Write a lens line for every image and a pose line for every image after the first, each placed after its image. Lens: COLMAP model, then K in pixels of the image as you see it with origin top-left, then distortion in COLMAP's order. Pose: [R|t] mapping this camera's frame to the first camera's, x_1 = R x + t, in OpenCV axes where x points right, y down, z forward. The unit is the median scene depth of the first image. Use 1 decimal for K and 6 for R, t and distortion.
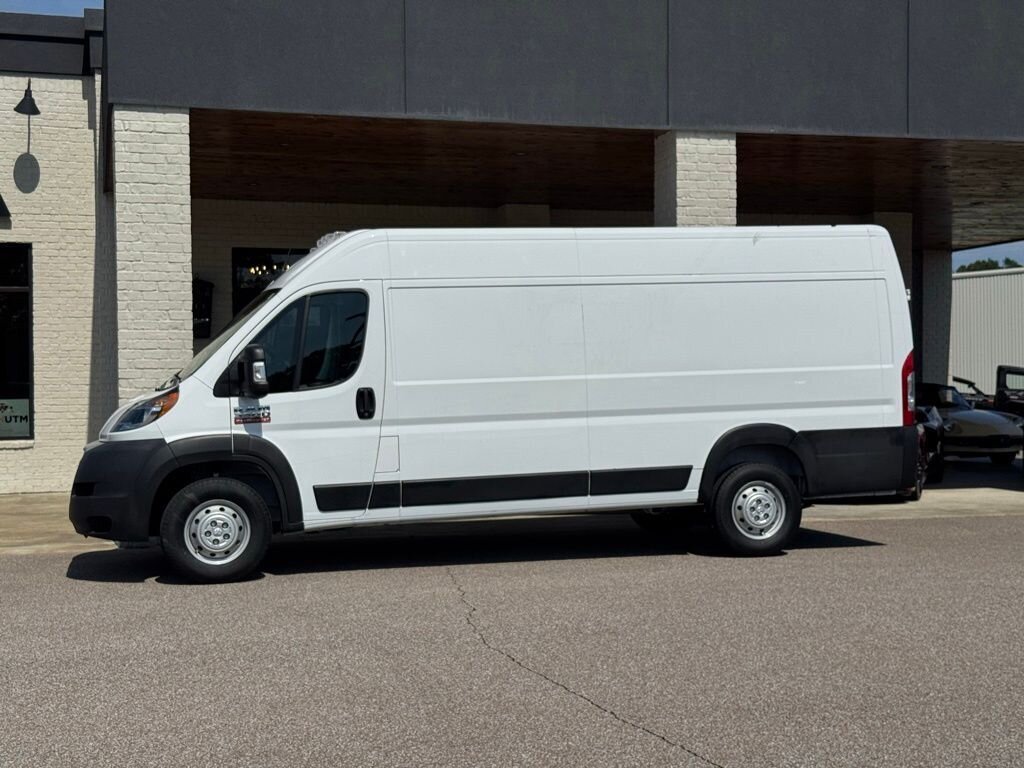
lens RADIAL K [[1430.4, 0, 515.1], [0, 1430.4, 393.1], [0, 0, 1]] dist [0.132503, 0.000000]
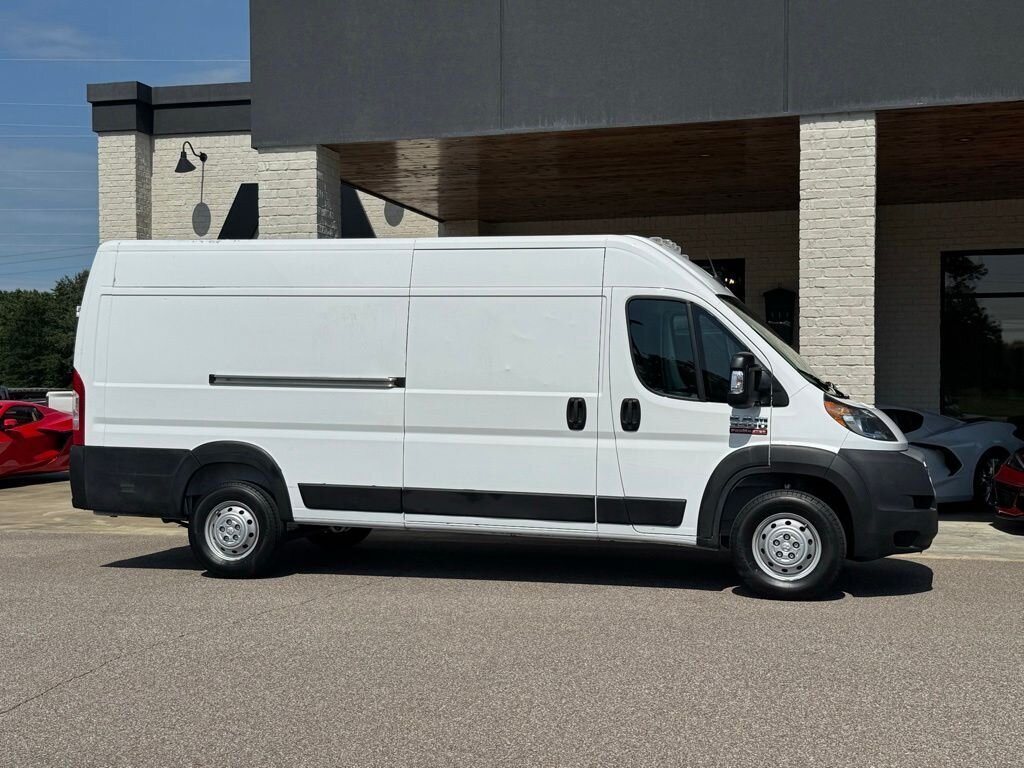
lens RADIAL K [[1309.0, 0, 511.6], [0, 1309.0, 392.4], [0, 0, 1]] dist [0.118542, 0.000000]
pose [[0.849500, 0.007466, -0.527535, 0.443850], [-0.007441, 0.999970, 0.002170, -0.010255], [0.527536, 0.002082, 0.849530, 0.221190]]
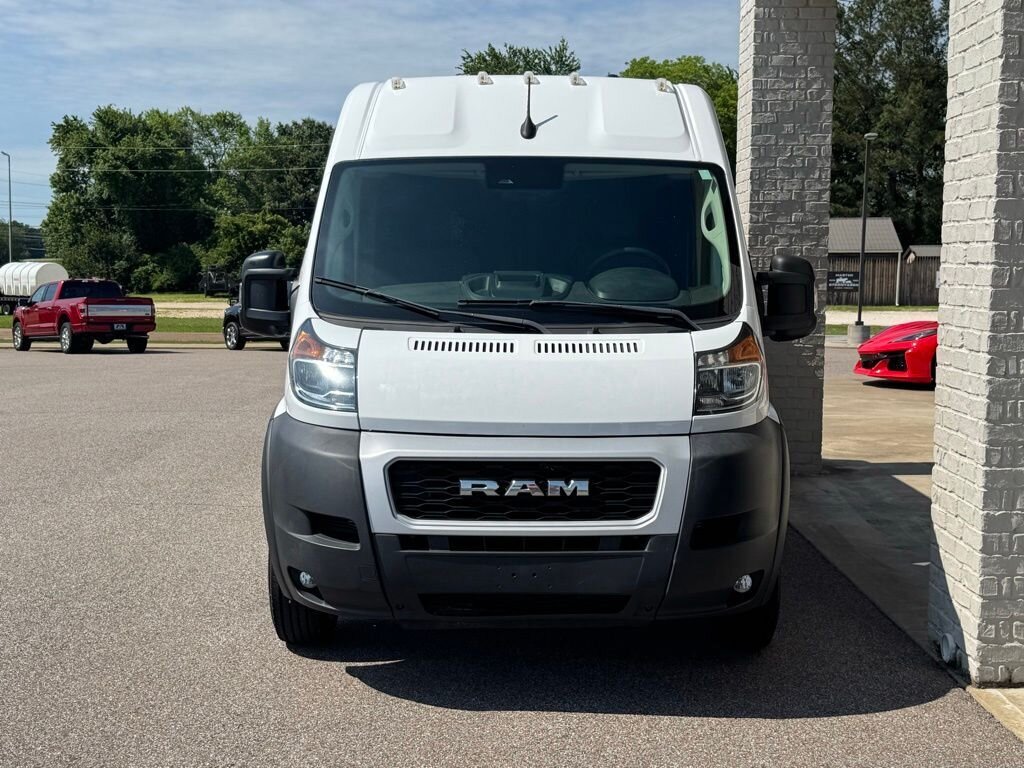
lens RADIAL K [[1309.0, 0, 516.8], [0, 1309.0, 384.1], [0, 0, 1]] dist [0.118542, 0.000000]
pose [[-0.276725, 0.092606, -0.956477, 0.604709], [-0.009169, 0.995046, 0.098993, -0.031319], [0.960905, 0.036164, -0.274505, 1.103864]]
